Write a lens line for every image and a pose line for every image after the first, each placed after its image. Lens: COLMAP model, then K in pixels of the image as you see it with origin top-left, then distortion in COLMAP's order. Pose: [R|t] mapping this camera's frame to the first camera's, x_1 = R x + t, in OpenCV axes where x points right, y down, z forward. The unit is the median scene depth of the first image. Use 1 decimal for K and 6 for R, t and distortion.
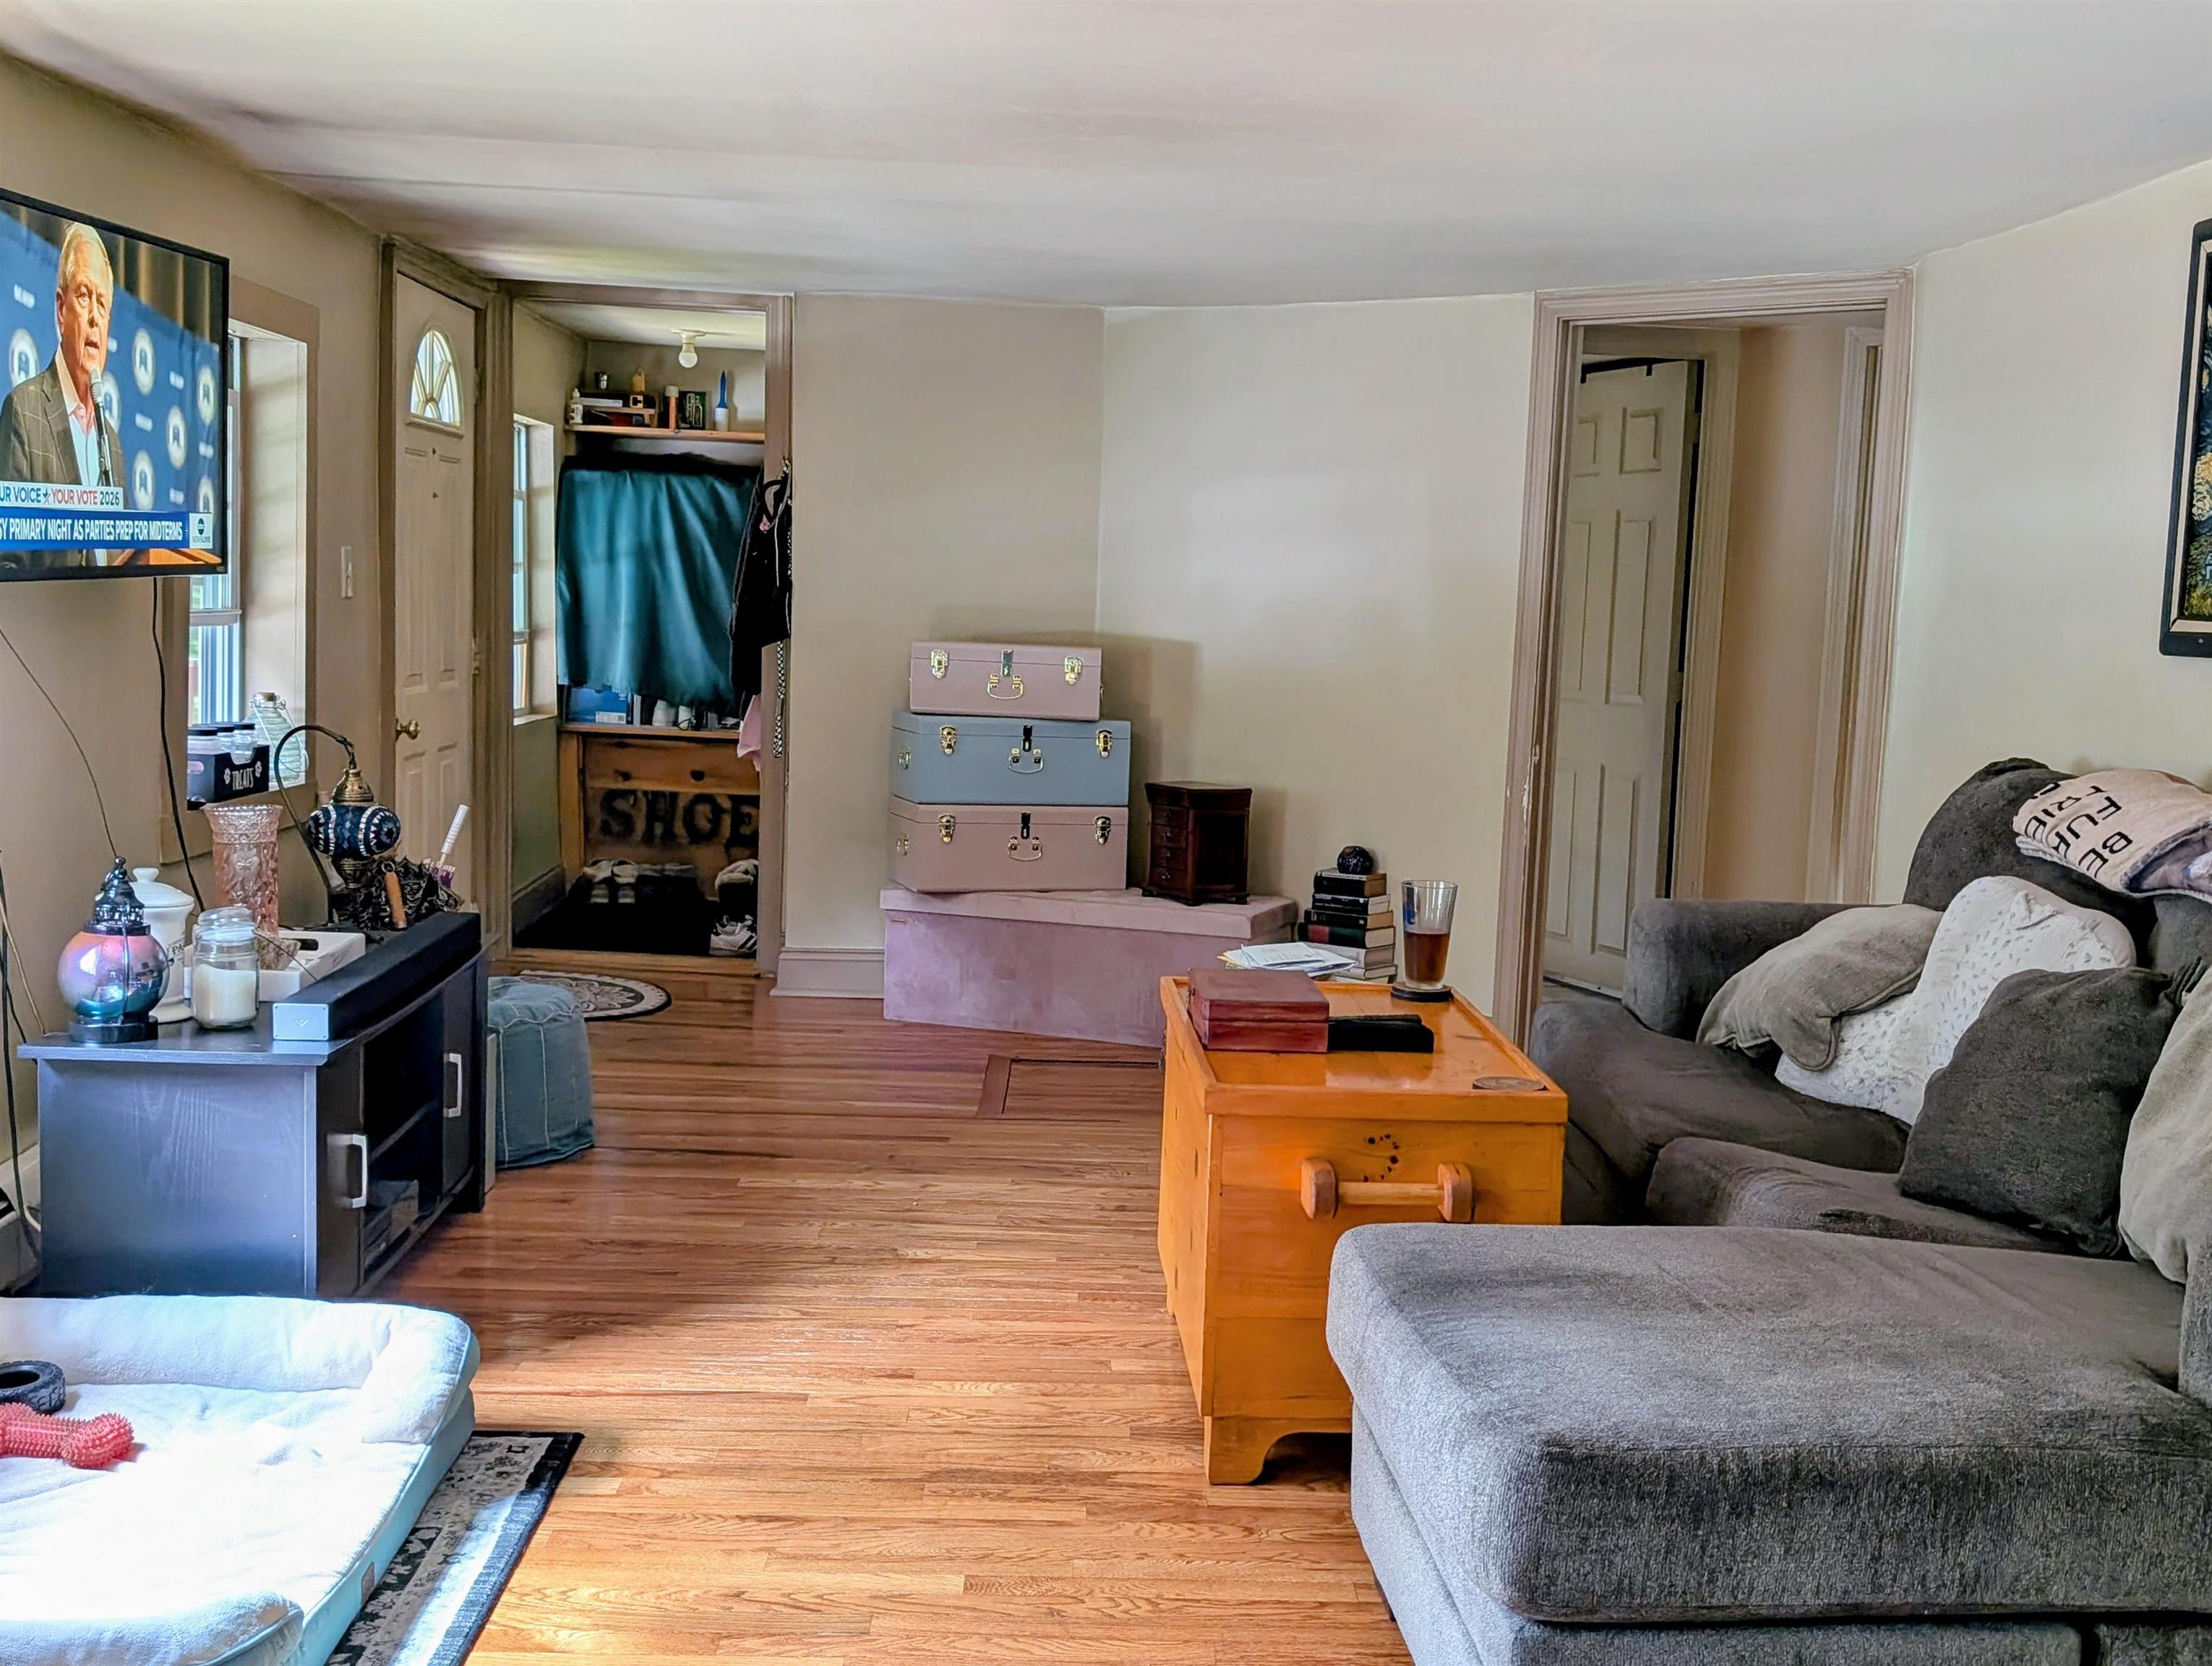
lens RADIAL K [[2404.7, 0, 1106.0], [0, 2404.7, 833.0], [0, 0, 1]] dist [0.213675, -0.596199]
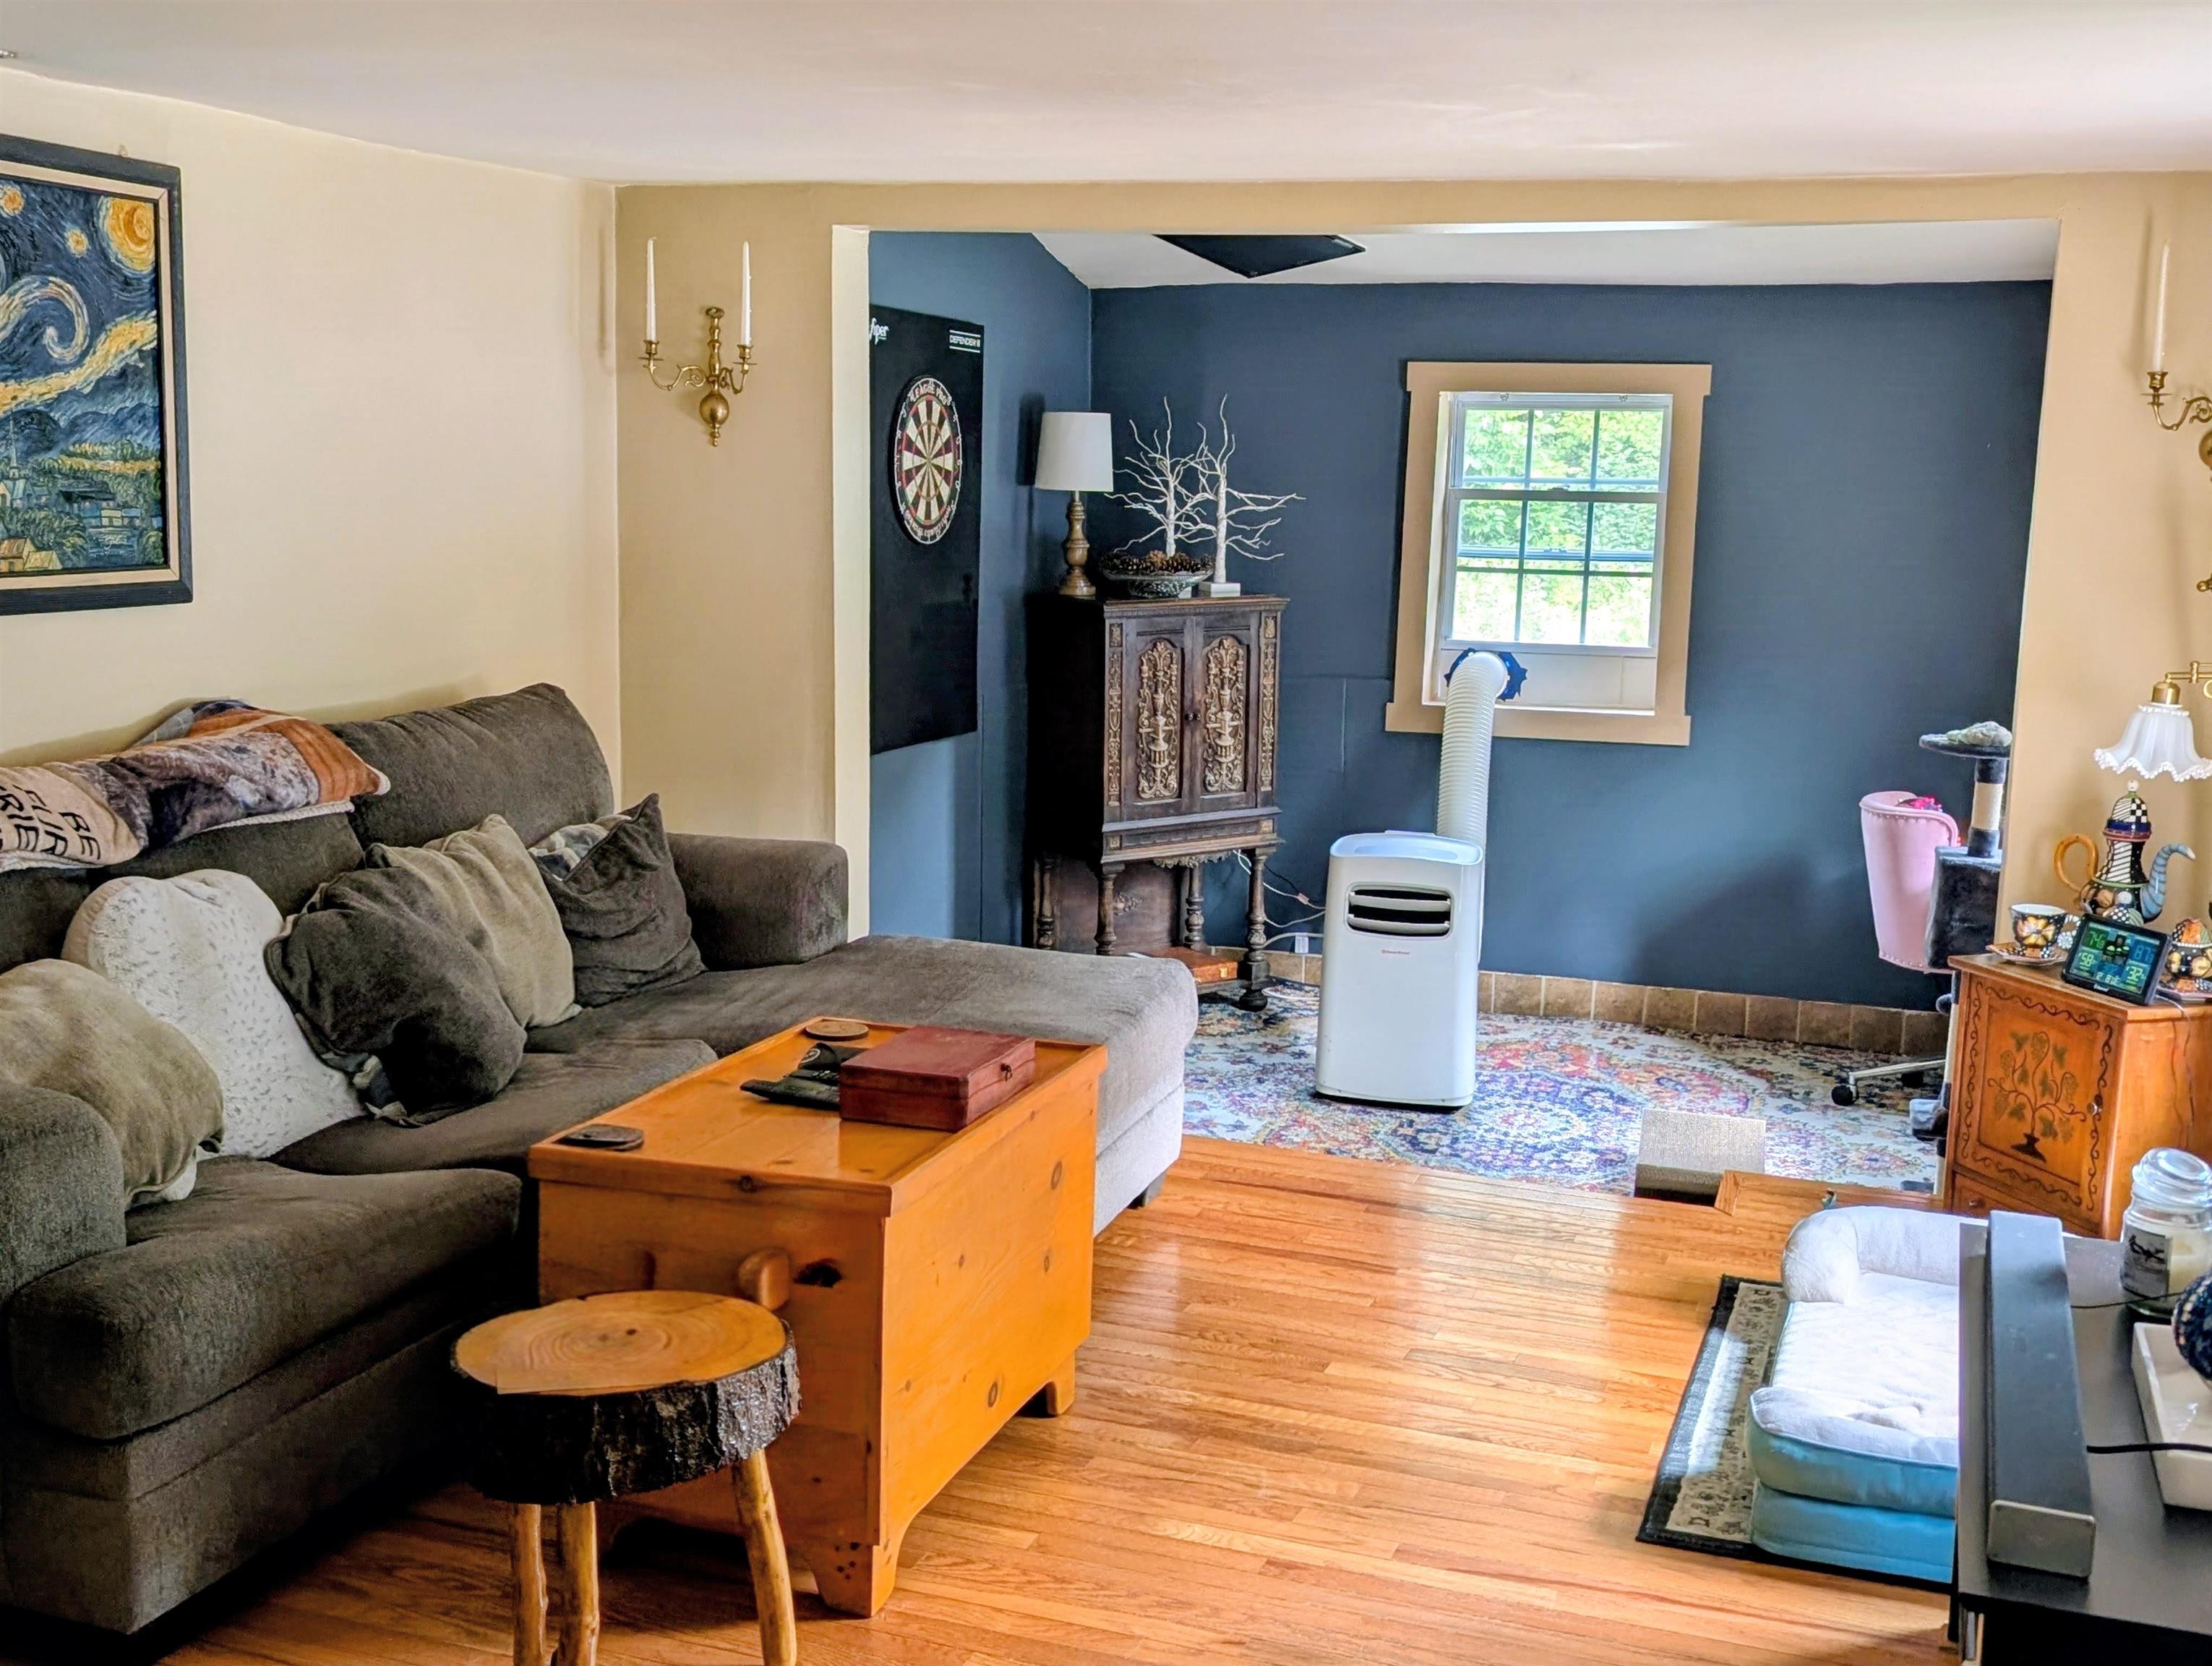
lens RADIAL K [[2404.7, 0, 1106.0], [0, 2404.7, 833.0], [0, 0, 1]] dist [0.213675, -0.596199]
pose [[-0.932789, -0.108293, 0.343768, -0.330696], [-0.018777, 0.967099, 0.253706, -0.274653], [-0.359933, 0.230199, -0.904133, 1.949015]]
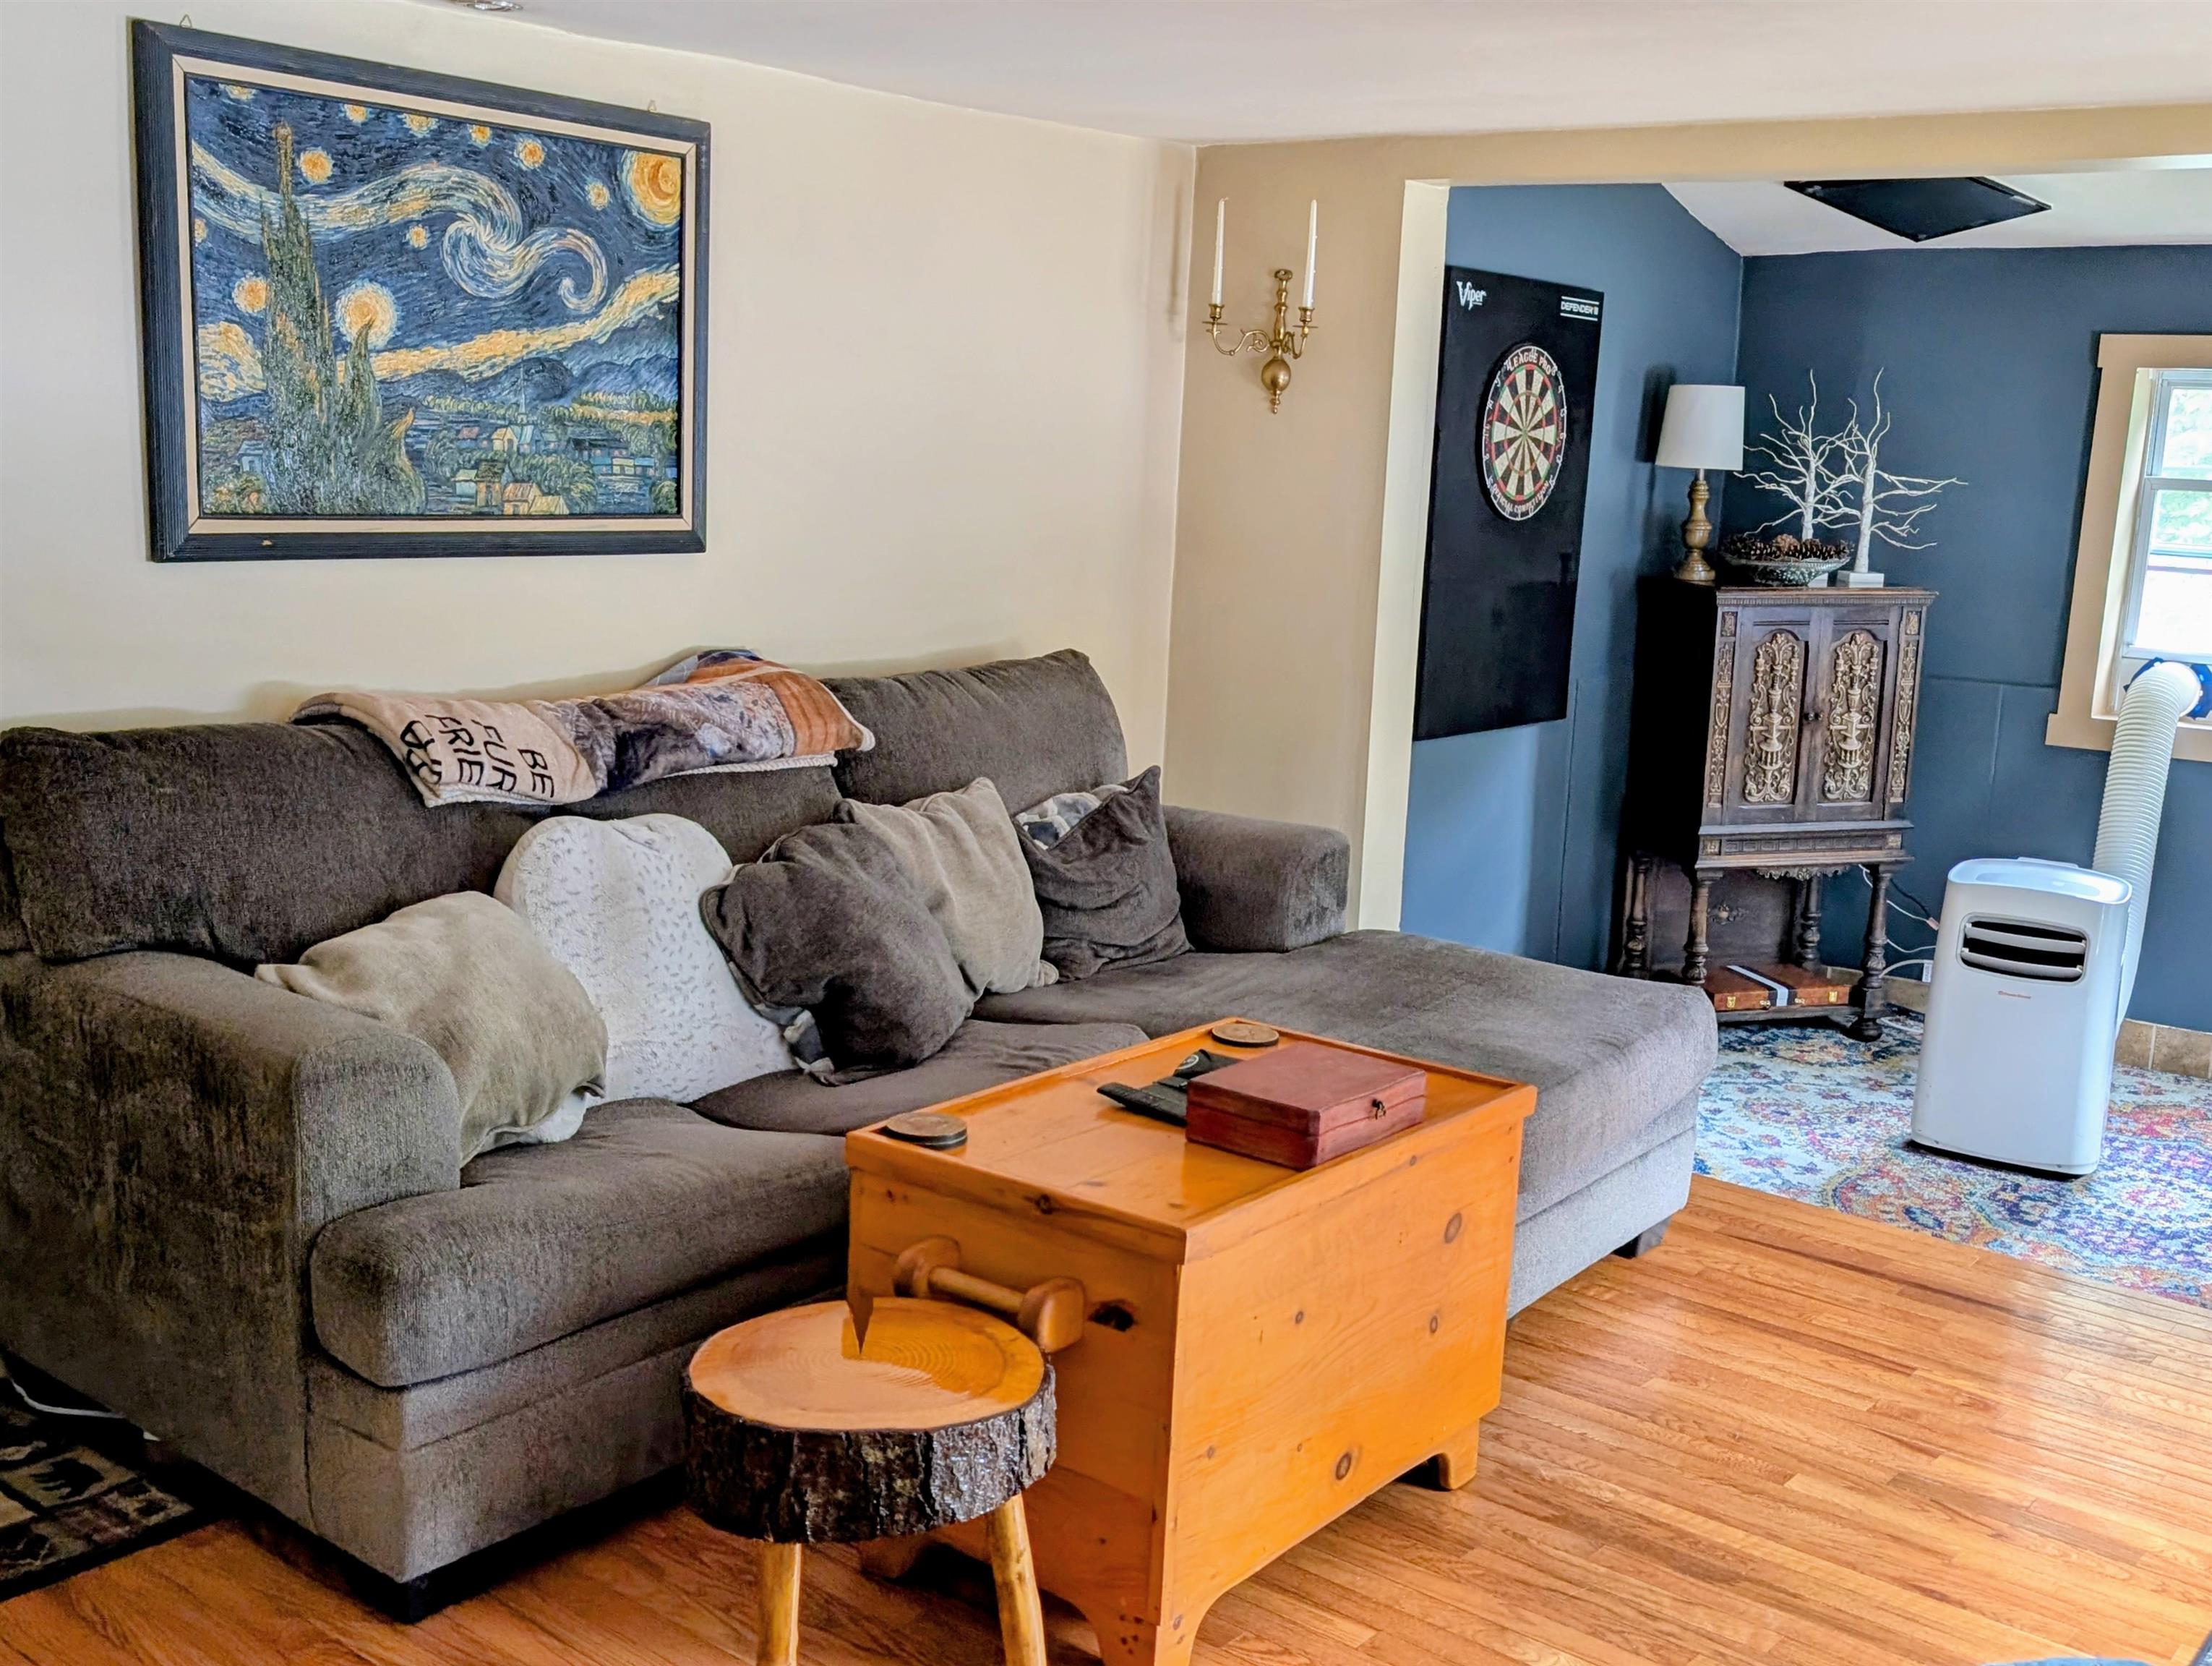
lens RADIAL K [[2266.6, 0, 1106.0], [0, 2266.6, 833.0], [0, 0, 1]] dist [0.064546, -0.130337]
pose [[-0.767783, -0.175936, 0.616080, -0.374576], [-0.003600, 0.962729, 0.270443, -0.244149], [-0.640699, 0.205423, -0.739801, 1.737244]]
